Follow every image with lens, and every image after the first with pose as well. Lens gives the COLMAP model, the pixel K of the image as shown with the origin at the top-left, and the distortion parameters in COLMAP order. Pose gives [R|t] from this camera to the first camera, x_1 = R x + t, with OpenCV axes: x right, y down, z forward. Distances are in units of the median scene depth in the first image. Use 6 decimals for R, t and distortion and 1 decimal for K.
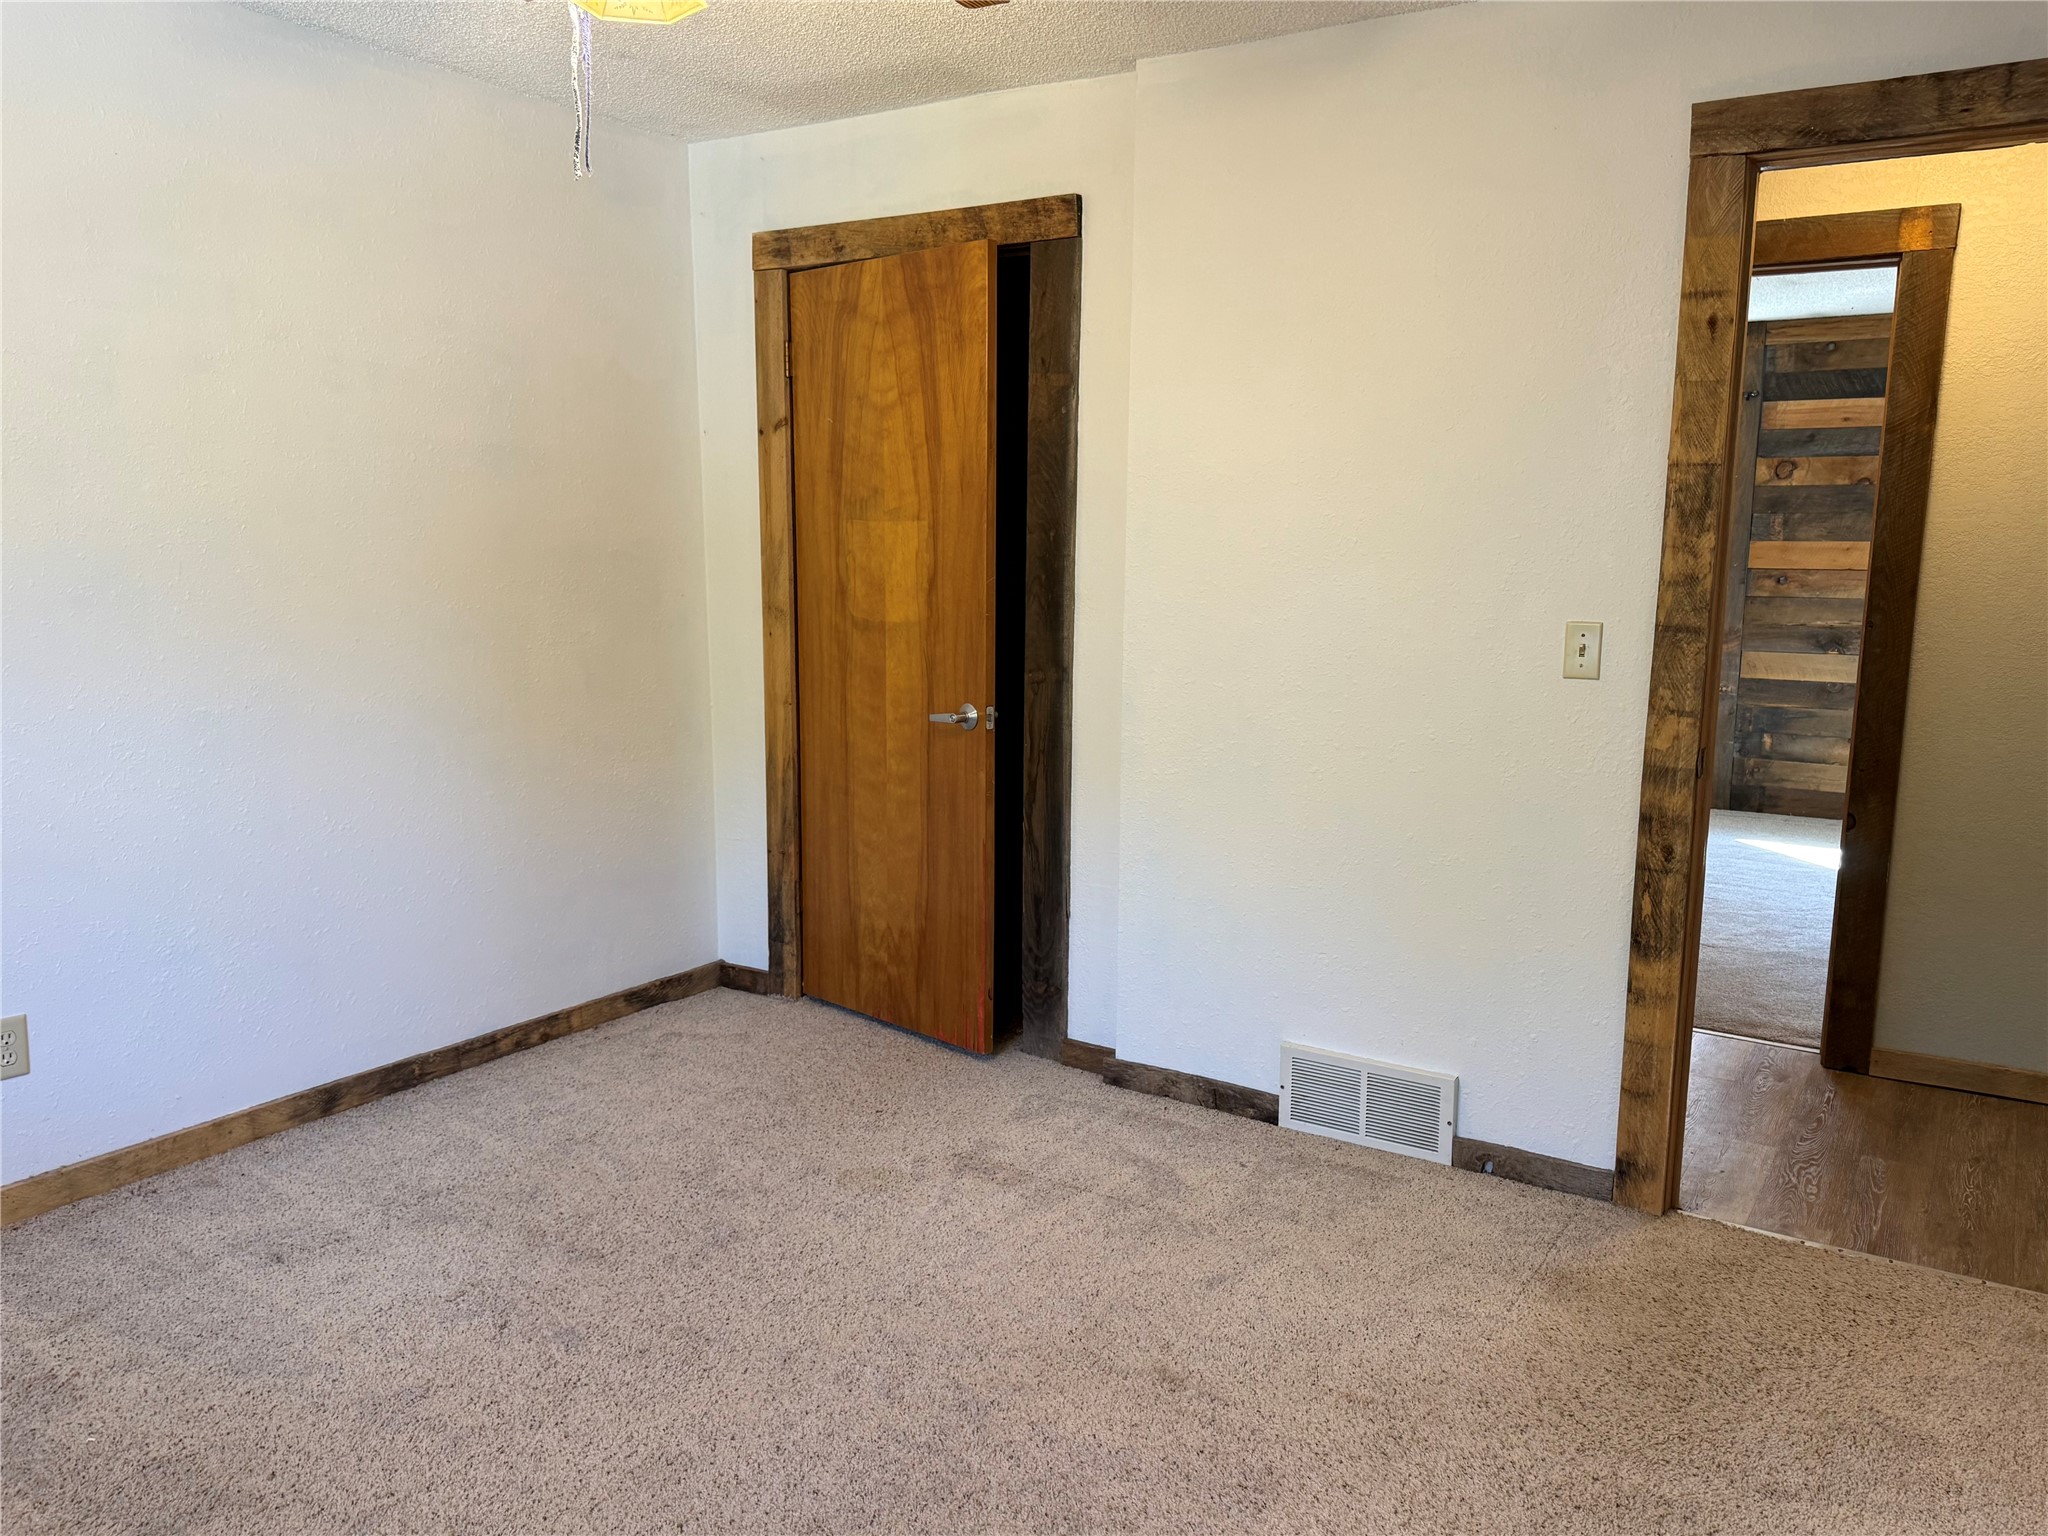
lens RADIAL K [[1519.9, 0, 1020.4], [0, 1519.9, 775.9], [0, 0, 1]] dist [0.111897, -0.181463]
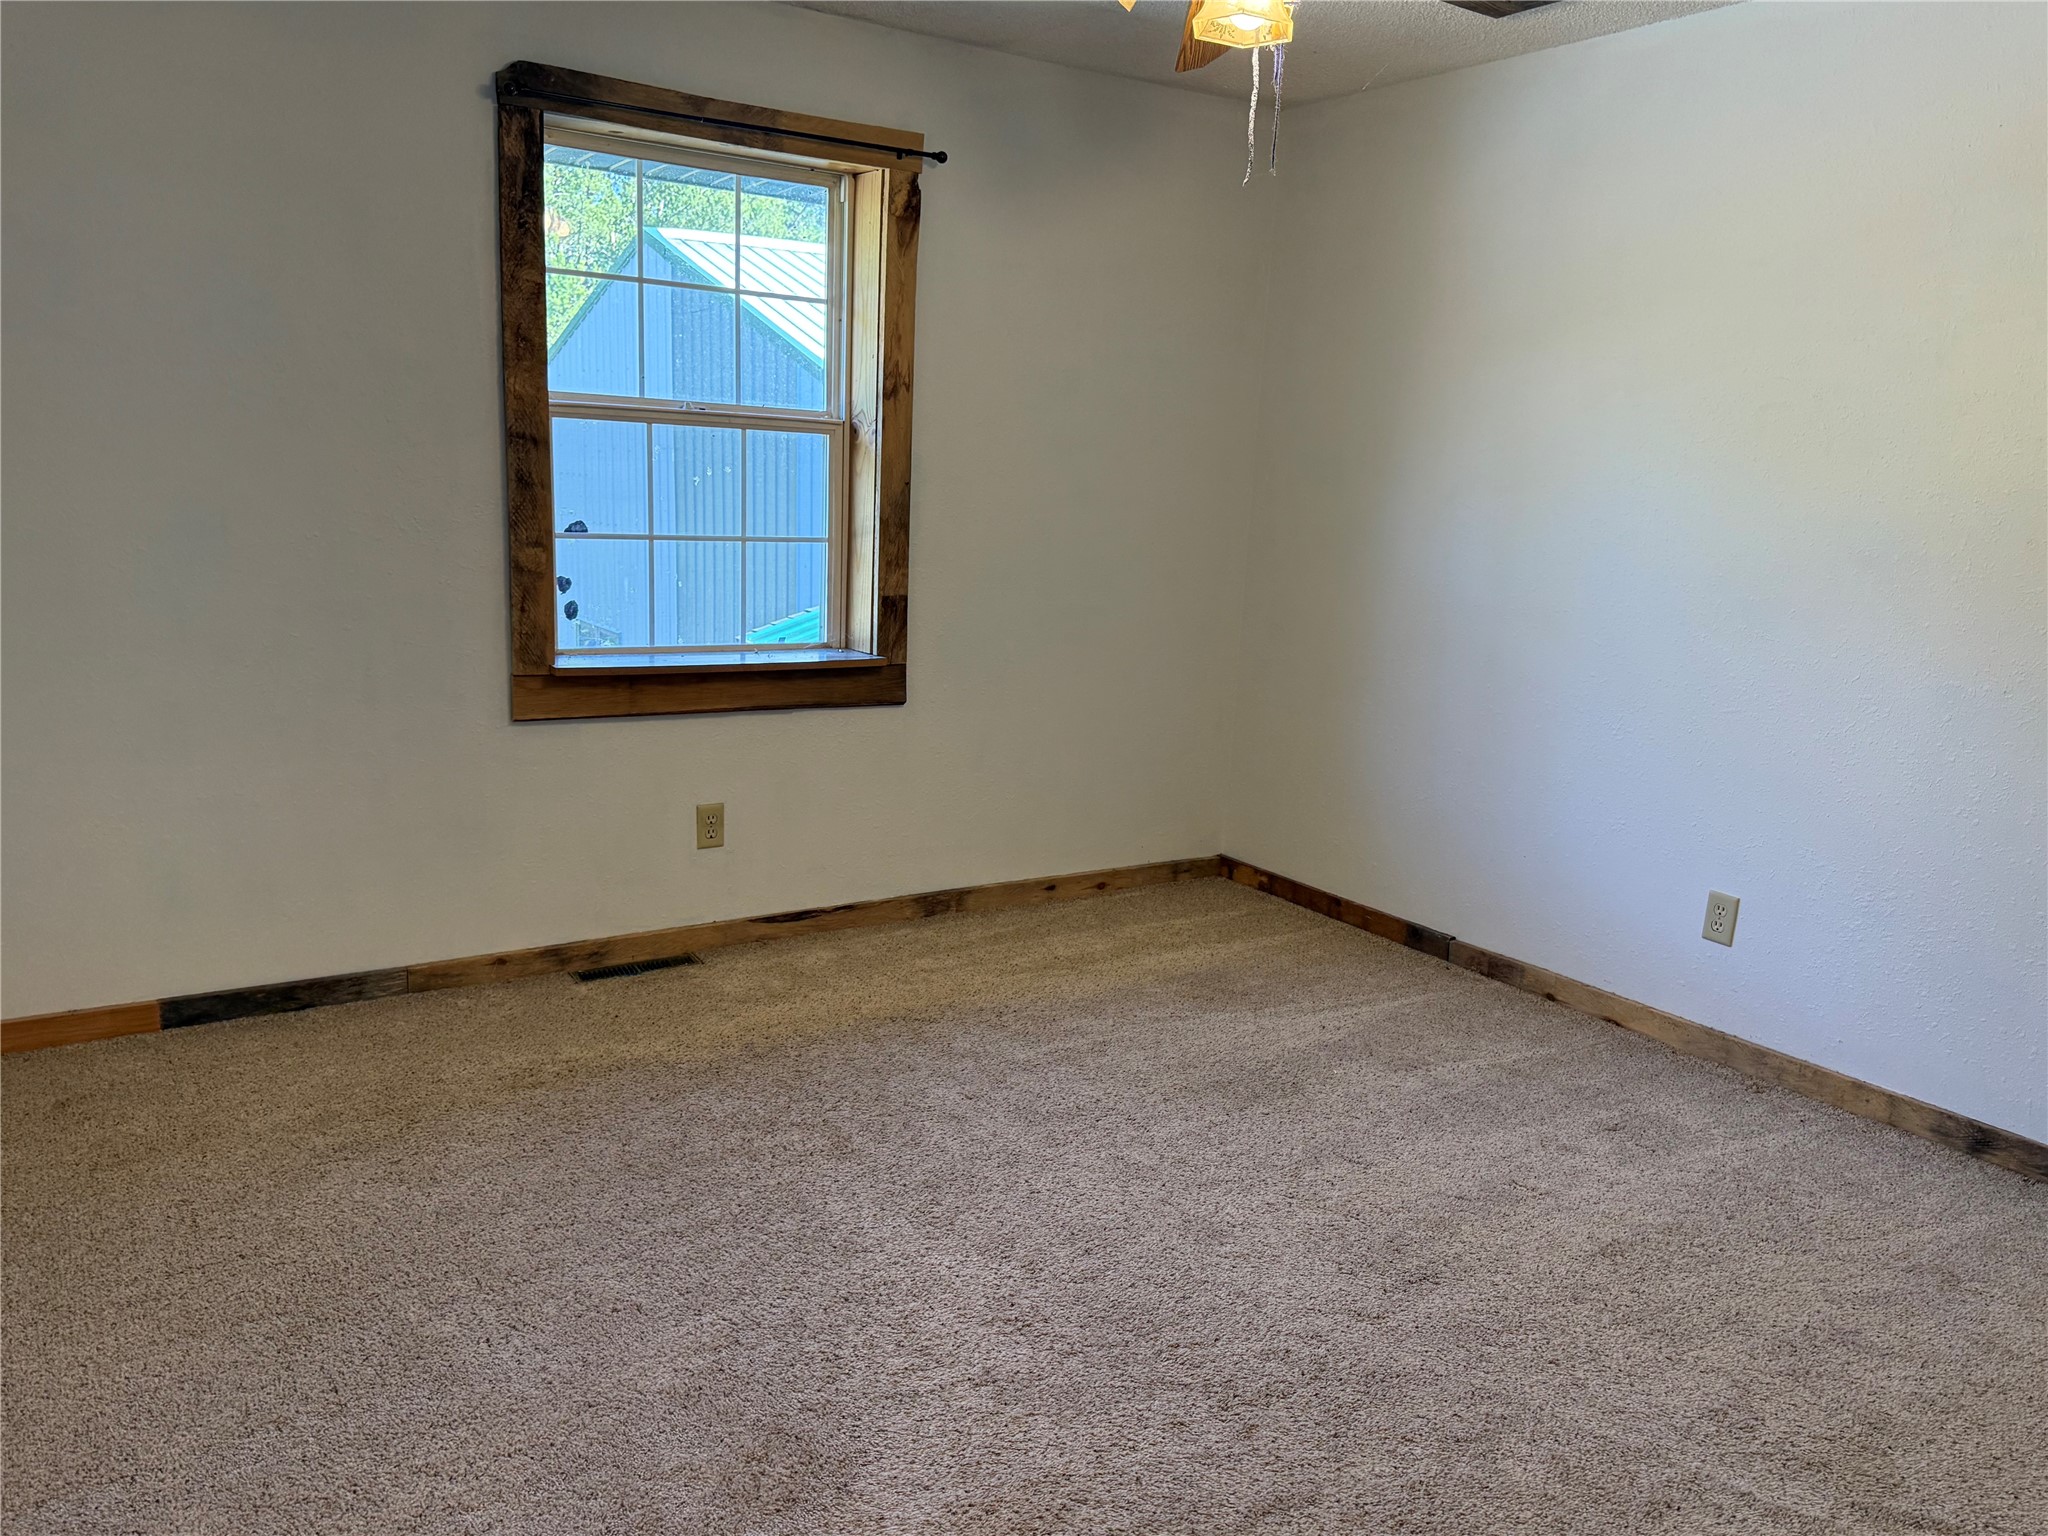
lens RADIAL K [[1519.9, 0, 1020.4], [0, 1519.9, 775.9], [0, 0, 1]] dist [0.111897, -0.181463]
pose [[-0.389321, 0.154016, -0.908135, 0.609808], [-0.193488, 0.950249, 0.244107, -0.113608], [0.900551, 0.270749, -0.340152, 0.826551]]
